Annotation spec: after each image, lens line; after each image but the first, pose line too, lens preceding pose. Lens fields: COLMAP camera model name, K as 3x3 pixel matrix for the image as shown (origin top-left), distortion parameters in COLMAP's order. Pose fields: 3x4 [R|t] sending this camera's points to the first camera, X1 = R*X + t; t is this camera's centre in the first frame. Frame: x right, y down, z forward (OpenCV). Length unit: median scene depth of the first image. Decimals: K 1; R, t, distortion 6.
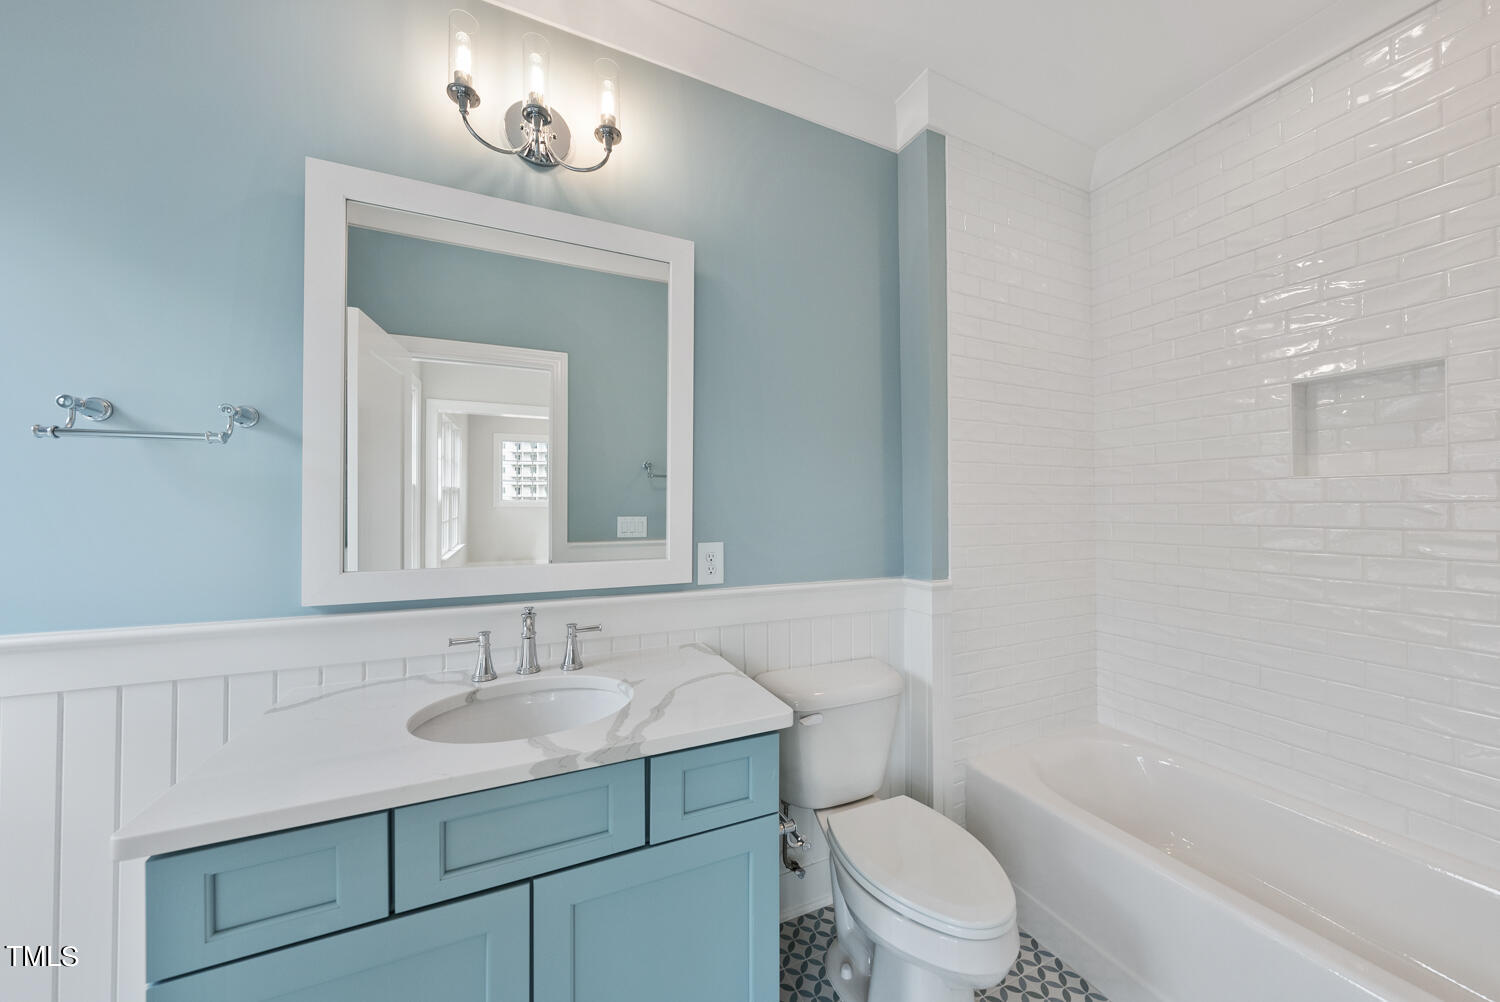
lens RADIAL K [[507.6, 0, 750.0], [0, 507.6, 501.0], [0, 0, 1]] dist [-0.000094, -0.000019]
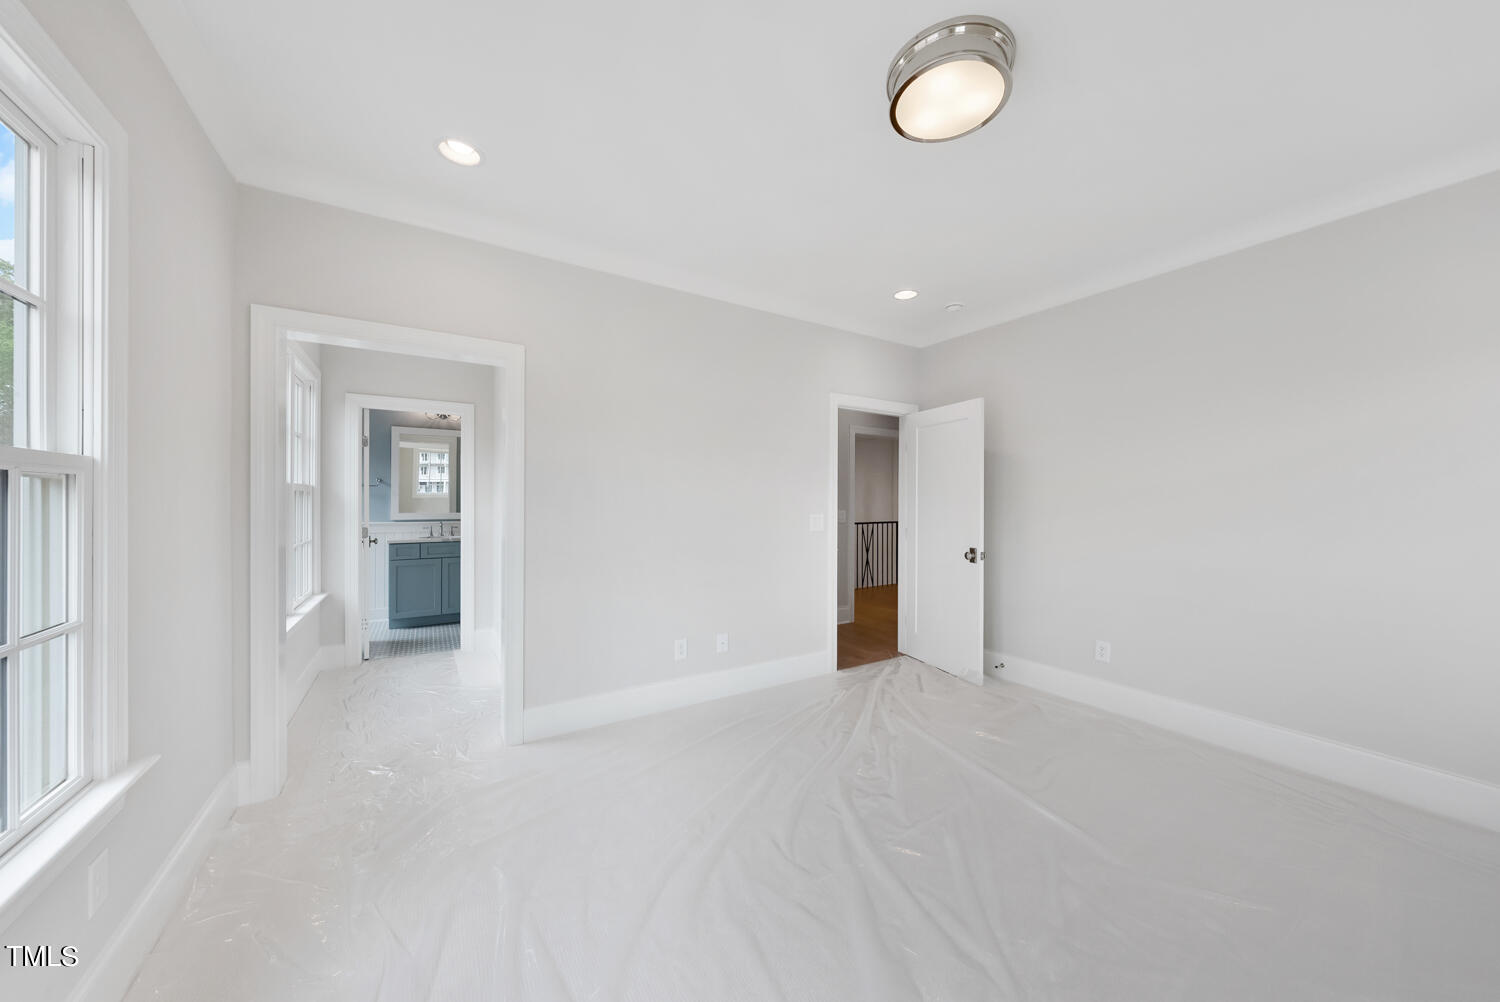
lens RADIAL K [[507.6, 0, 750.0], [0, 507.6, 501.0], [0, 0, 1]] dist [-0.000094, -0.000019]
pose [[0.988967, 0.008273, 0.147903, 1.836366], [-0.010438, 0.999849, 0.013870, -0.078899], [-0.147766, -0.015261, 0.988905, -4.400061]]
